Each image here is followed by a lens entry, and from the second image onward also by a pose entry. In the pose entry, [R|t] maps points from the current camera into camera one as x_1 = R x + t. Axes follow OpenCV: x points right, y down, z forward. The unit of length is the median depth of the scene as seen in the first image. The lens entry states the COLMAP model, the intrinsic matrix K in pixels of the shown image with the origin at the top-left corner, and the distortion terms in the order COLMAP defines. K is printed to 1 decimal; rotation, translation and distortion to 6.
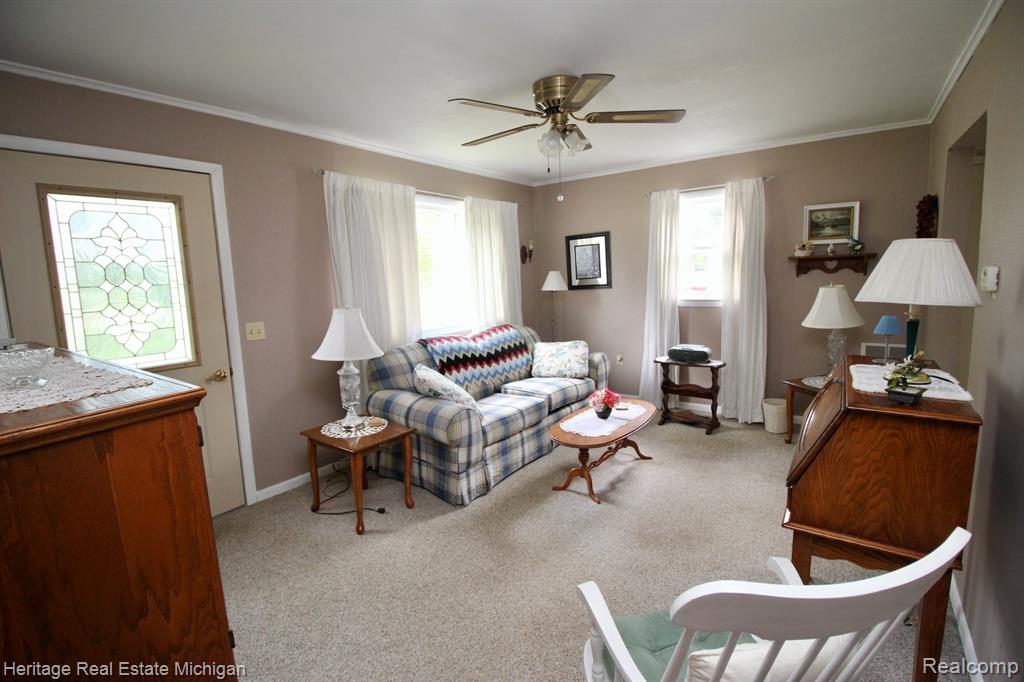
lens RADIAL K [[474.3, 0, 513.2], [0, 474.3, 338.2], [0, 0, 1]] dist [-0.005505, -0.009647]
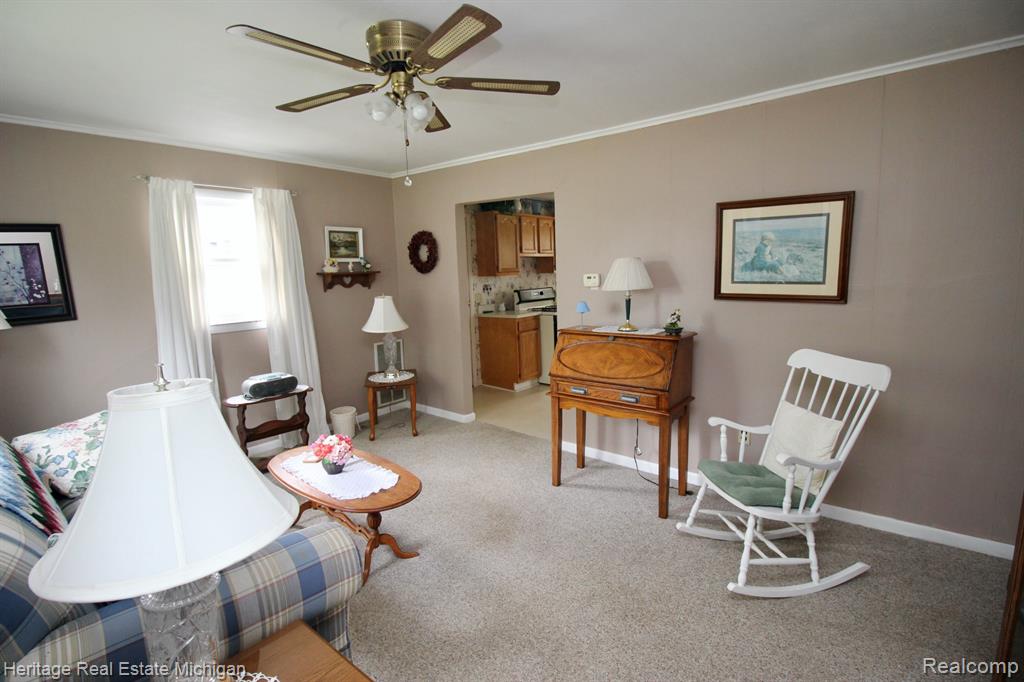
lens RADIAL K [[474.3, 0, 511.7], [0, 474.3, 342.8], [0, 0, 1]] dist [-0.005505, -0.009647]
pose [[0.033330, -0.119511, 0.992273, -0.467777], [0.164777, 0.979896, 0.112485, -0.069281], [-0.985767, 0.159755, 0.052353, 0.561005]]
